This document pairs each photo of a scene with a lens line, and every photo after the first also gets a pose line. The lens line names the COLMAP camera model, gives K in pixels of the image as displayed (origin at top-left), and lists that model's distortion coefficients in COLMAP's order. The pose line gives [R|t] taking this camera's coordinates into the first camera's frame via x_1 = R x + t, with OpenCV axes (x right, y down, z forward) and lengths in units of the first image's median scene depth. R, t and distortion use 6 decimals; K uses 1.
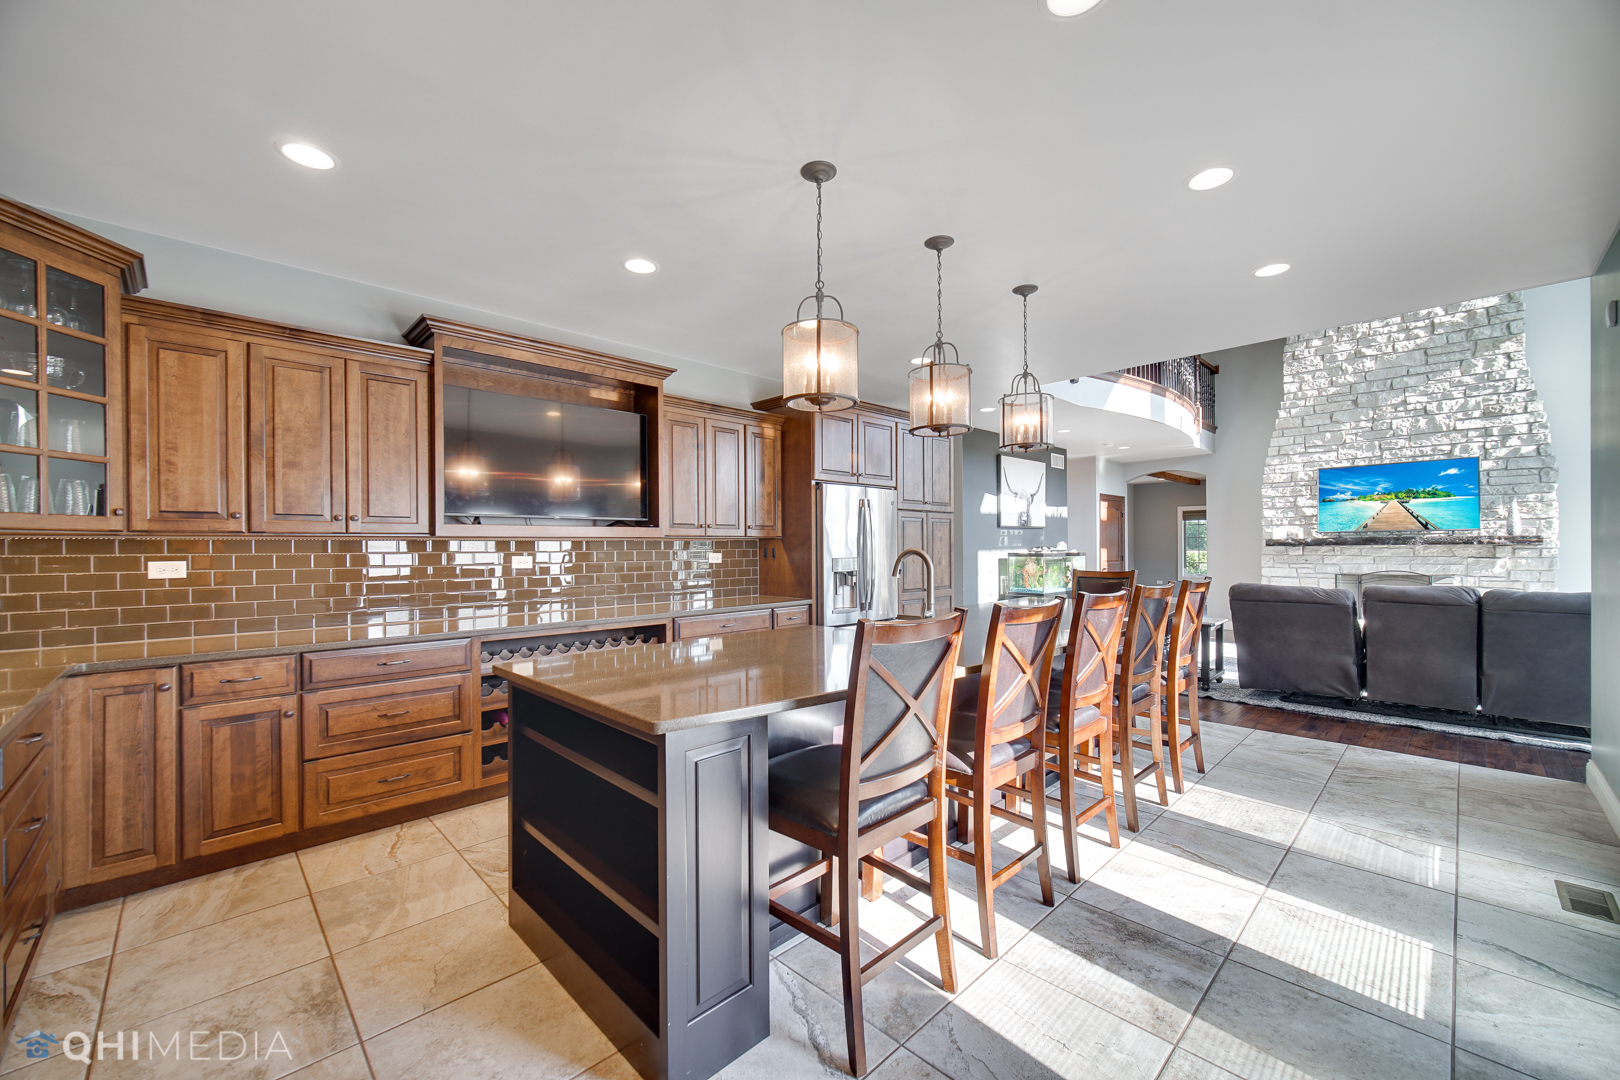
lens RADIAL K [[637.6, 0, 814.9], [0, 637.6, 547.7], [0, 0, 1]] dist [-0.001030, 0.000043]
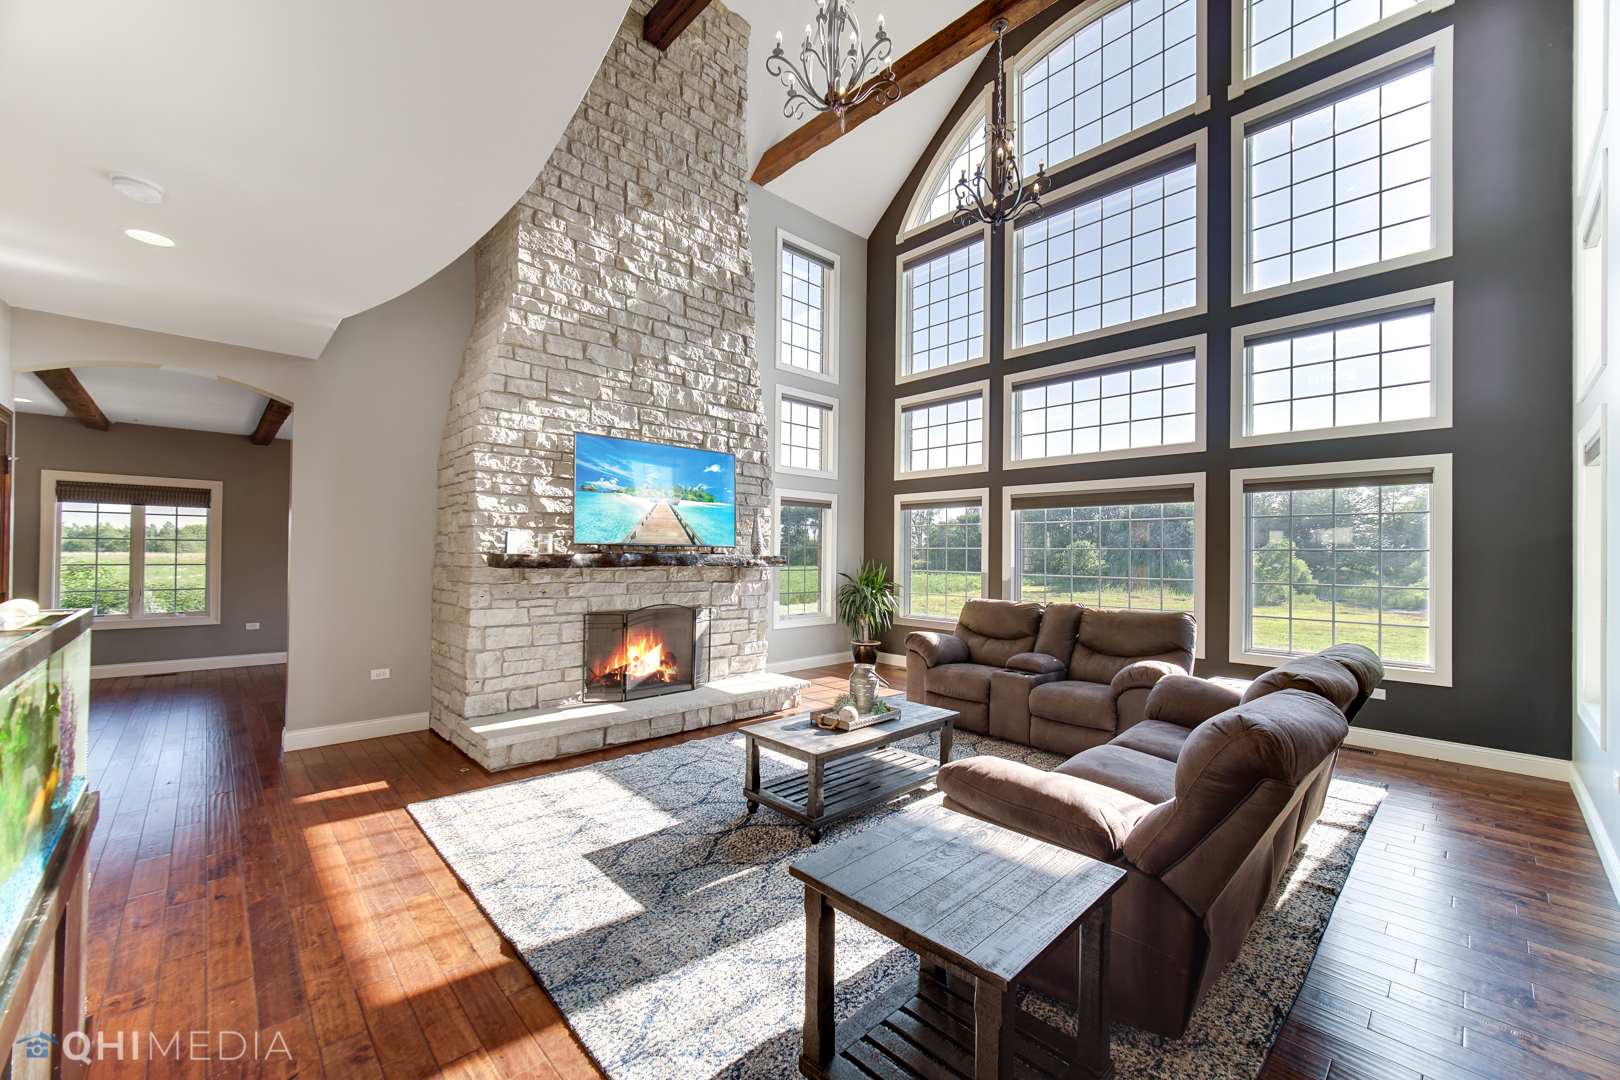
lens RADIAL K [[637.6, 0, 816.0], [0, 637.6, 550.2], [0, 0, 1]] dist [-0.001030, 0.000043]
pose [[0.020609, 0.015176, 0.999672, 0.233002], [-0.011311, 0.999824, -0.014945, -0.012268], [-0.999724, -0.010999, 0.020777, 0.802521]]
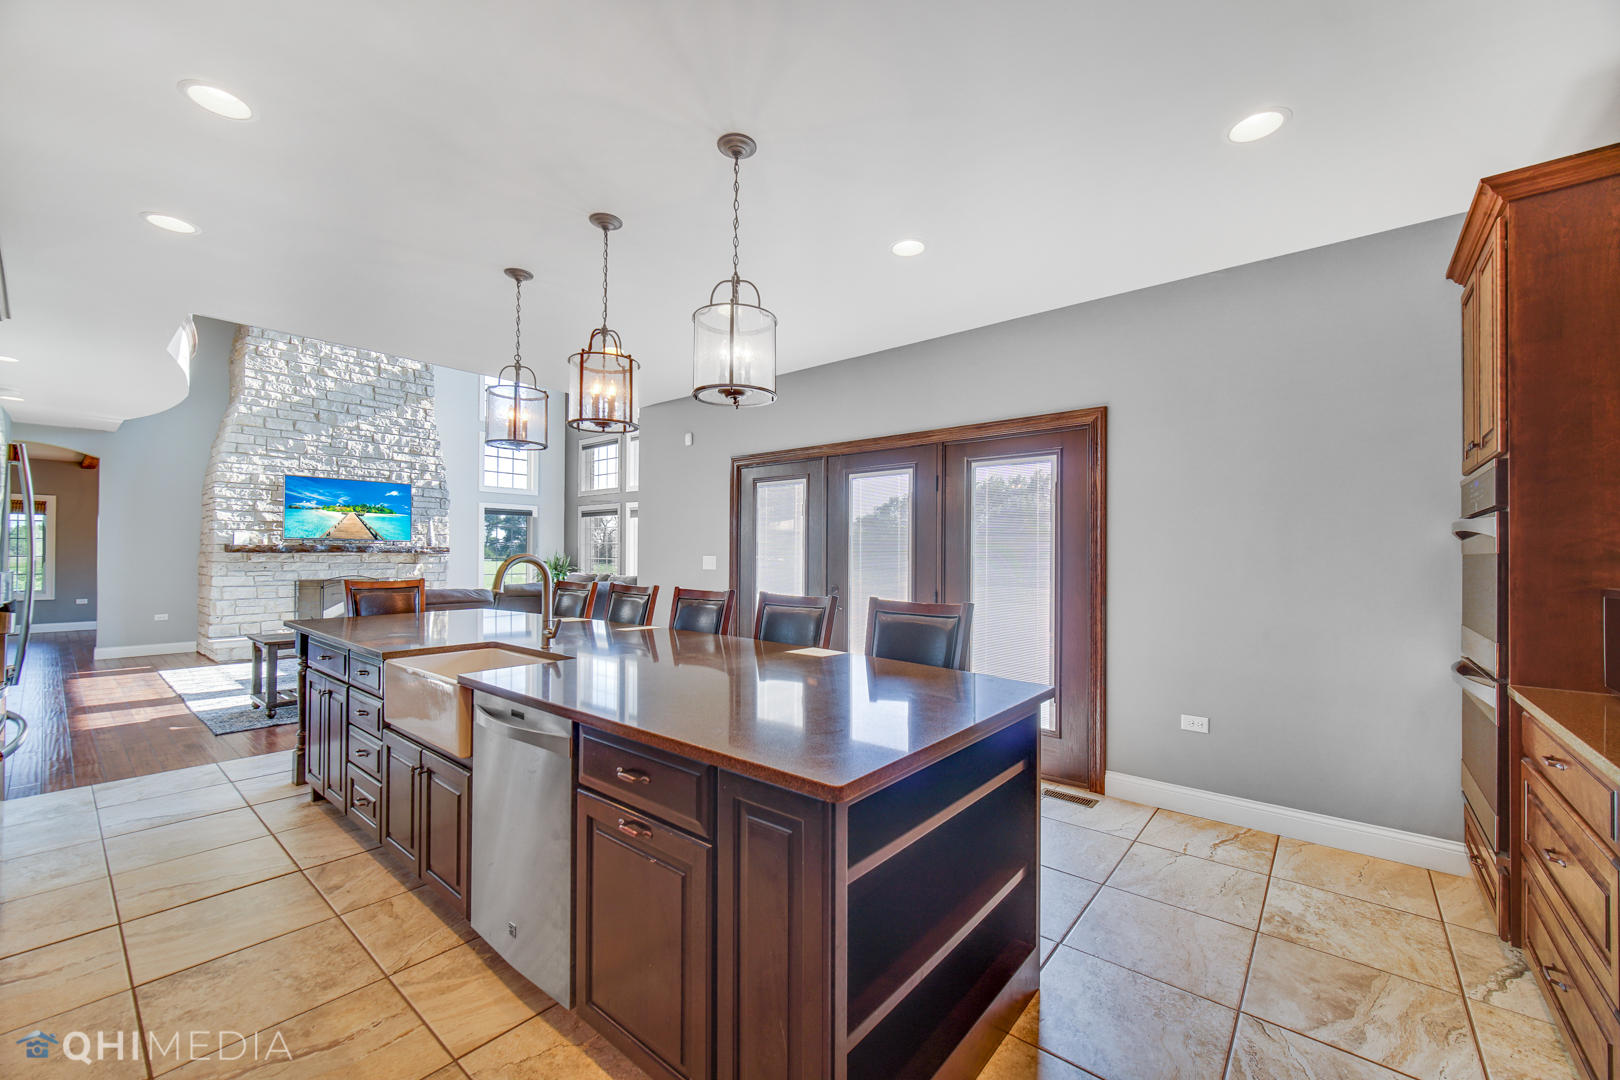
lens RADIAL K [[637.6, 0, 807.0], [0, 637.6, 548.6], [0, 0, 1]] dist [-0.001030, 0.000043]
pose [[-0.092544, 0.016268, 0.995576, -0.275961], [-0.005742, 0.999841, -0.016871, 0.003120], [-0.995692, -0.007278, -0.092435, 0.296712]]
